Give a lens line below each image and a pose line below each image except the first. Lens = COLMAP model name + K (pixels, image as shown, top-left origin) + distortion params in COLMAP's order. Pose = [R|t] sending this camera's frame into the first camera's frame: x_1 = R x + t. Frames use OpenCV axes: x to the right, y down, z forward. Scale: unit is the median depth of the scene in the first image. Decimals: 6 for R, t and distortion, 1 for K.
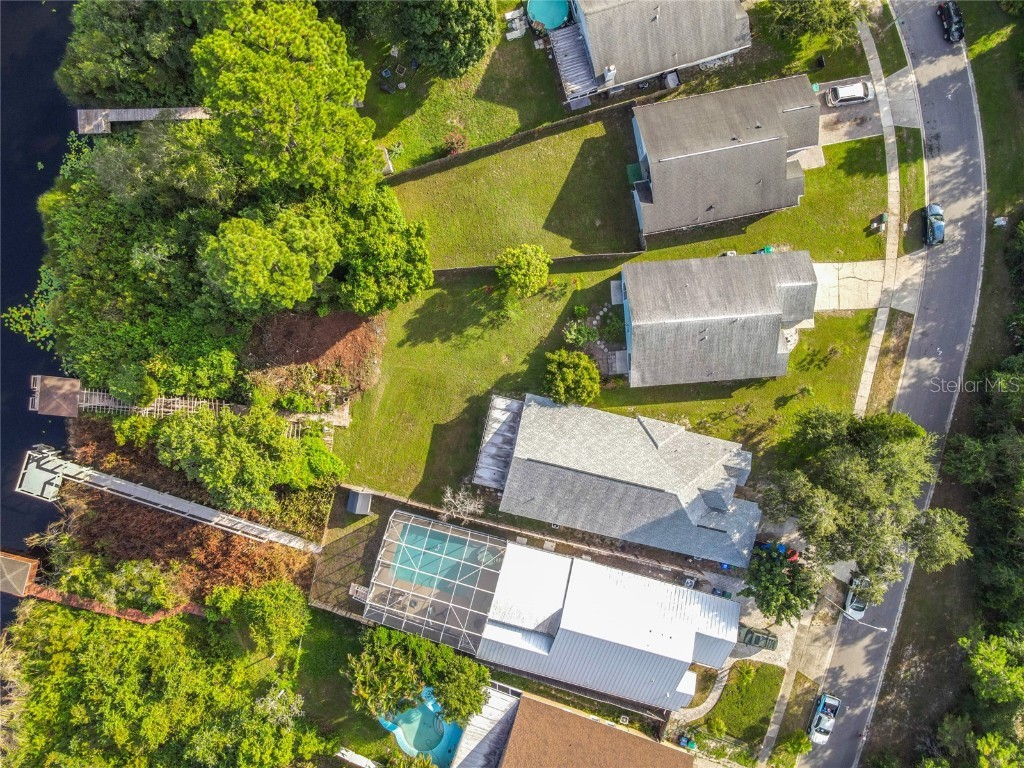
lens RADIAL K [[713.6, 0, 504.3], [0, 713.6, 383.0], [0, 0, 1]] dist [0.012528, 0.001344]
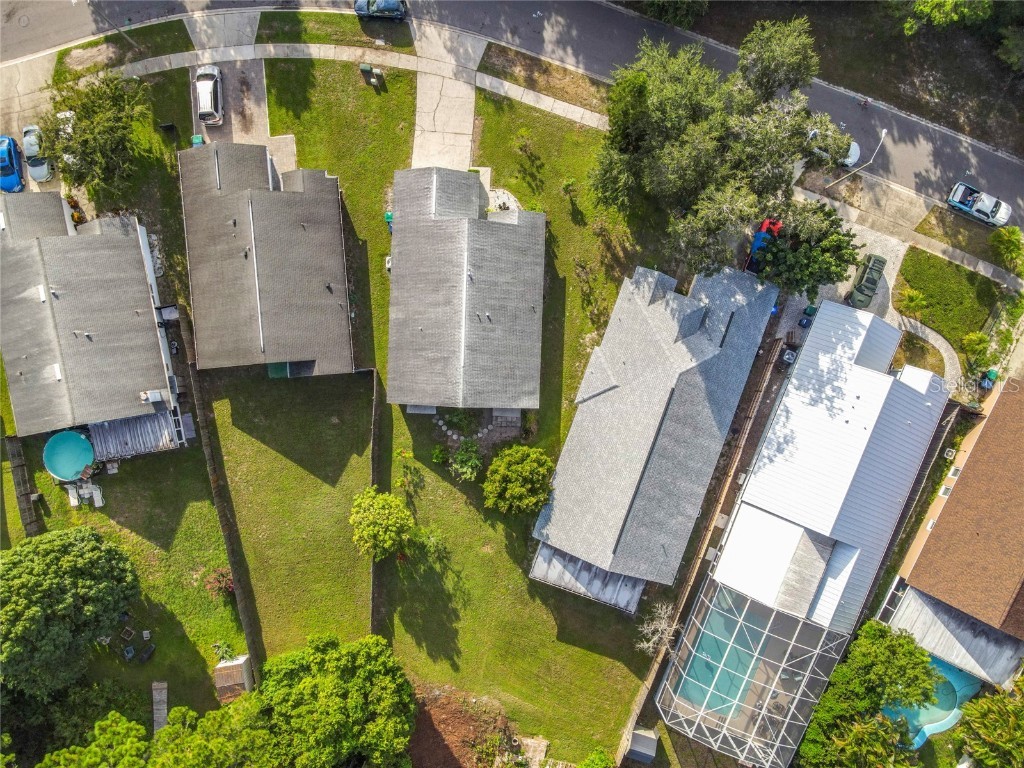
lens RADIAL K [[713.6, 0, 504.3], [0, 713.6, 383.0], [0, 0, 1]] dist [0.012528, 0.001344]
pose [[0.110462, -0.993465, -0.028743, 0.218075], [0.993605, 0.111066, -0.020312, -0.019174], [0.023371, -0.026316, 0.999380, 0.187828]]
